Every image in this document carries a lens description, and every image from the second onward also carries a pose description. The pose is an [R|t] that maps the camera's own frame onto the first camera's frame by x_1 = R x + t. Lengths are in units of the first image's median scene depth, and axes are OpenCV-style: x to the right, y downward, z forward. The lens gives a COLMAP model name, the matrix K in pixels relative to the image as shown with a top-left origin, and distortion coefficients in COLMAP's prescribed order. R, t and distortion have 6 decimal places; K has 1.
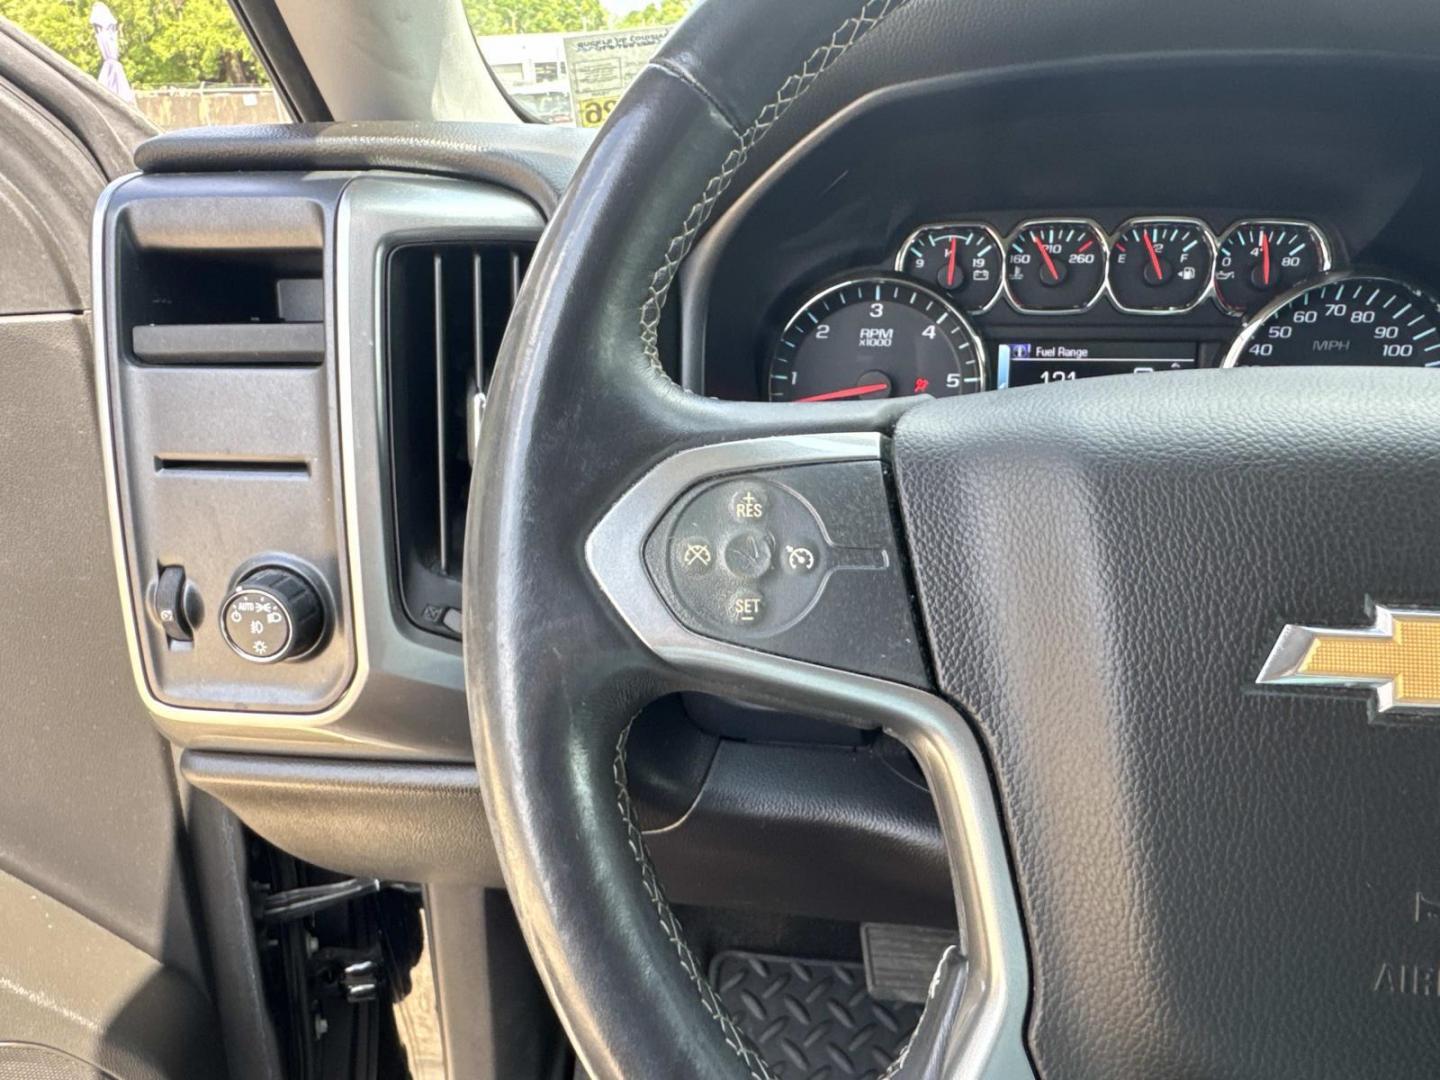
lens RADIAL K [[1013.9, 0, 726.2], [0, 1013.9, 535.0], [0, 0, 1]] dist [0.021544, -0.021307]
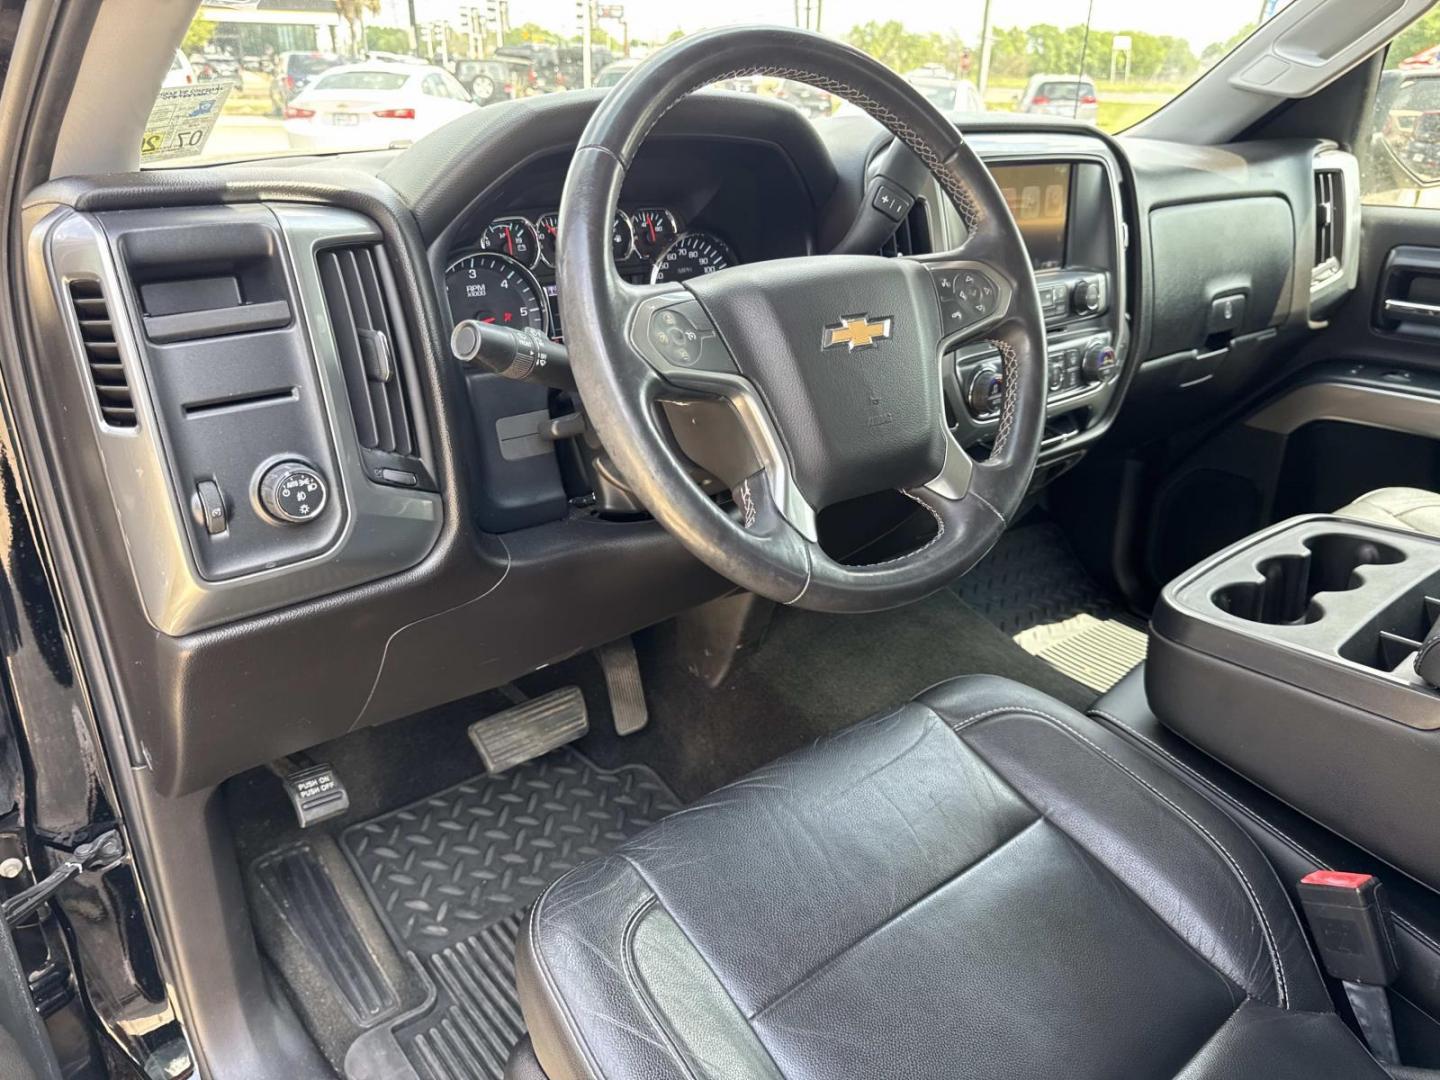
lens RADIAL K [[1013.9, 0, 726.5], [0, 1013.9, 544.0], [0, 0, 1]] dist [0.021544, -0.021307]
pose [[0.680402, -0.271011, 0.680886, -0.865223], [0.261261, 0.957762, 0.120140, 0.113139], [-0.684686, 0.096146, 0.722468, -0.451887]]
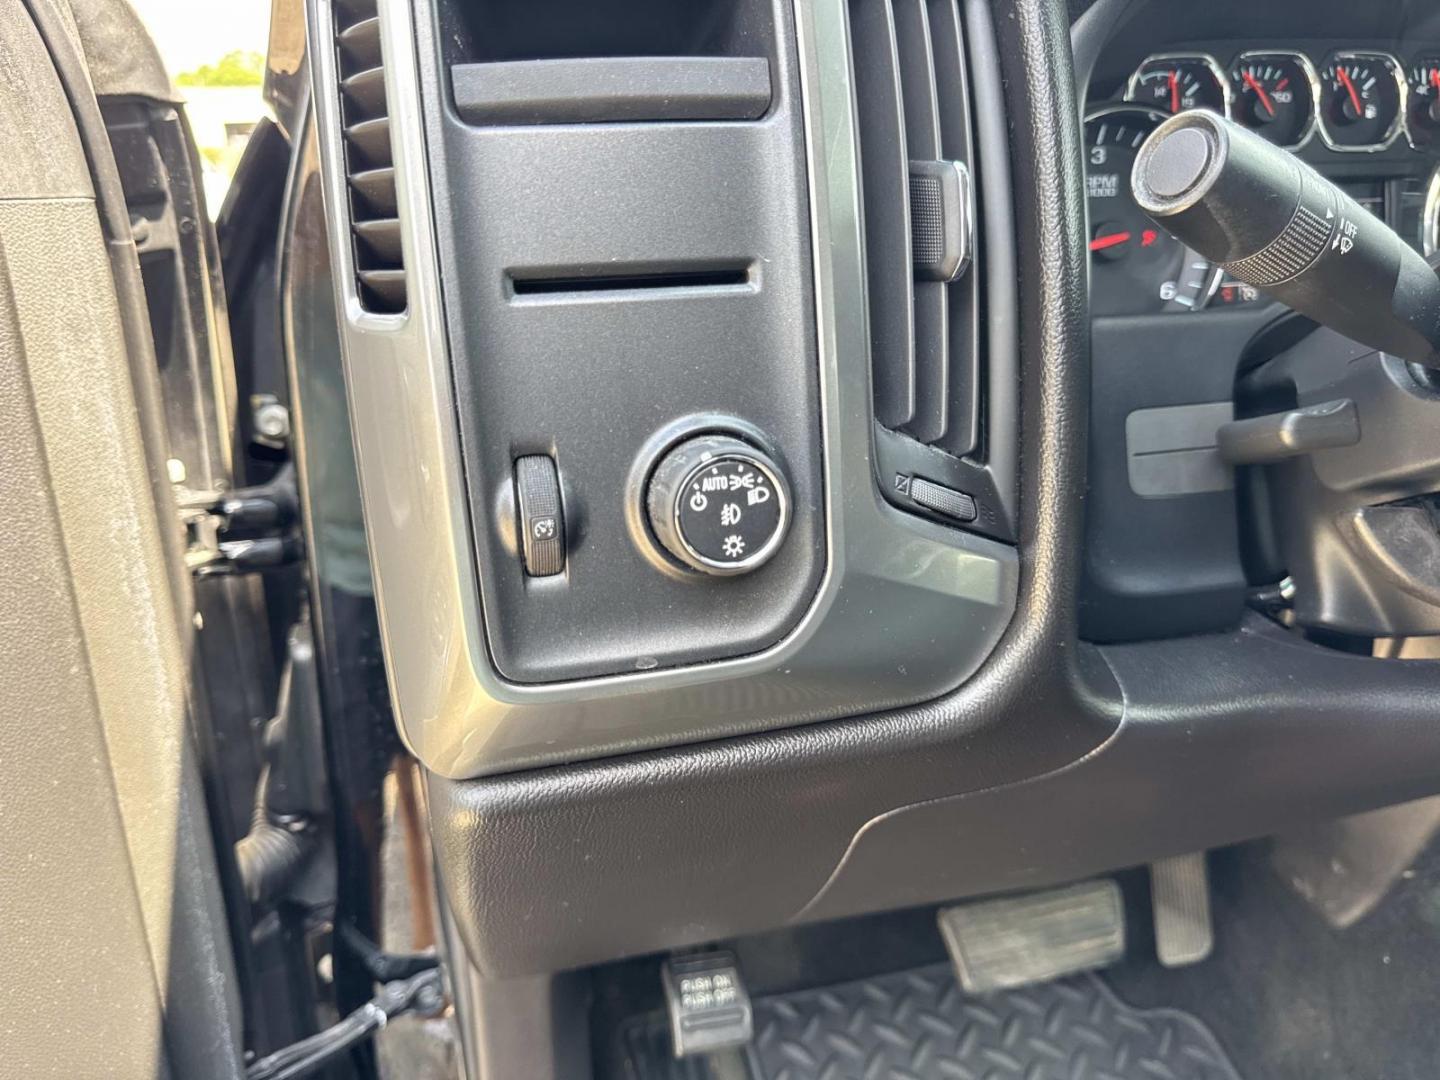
lens RADIAL K [[1053.5, 0, 723.8], [0, 1053.5, 554.6], [0, 0, 1]] dist [0.009157, -0.015631]
pose [[0.933379, -0.129384, 0.334760, -0.545884], [0.145142, 0.989158, -0.022378, 0.102699], [-0.328235, 0.069475, 0.942038, 0.285150]]
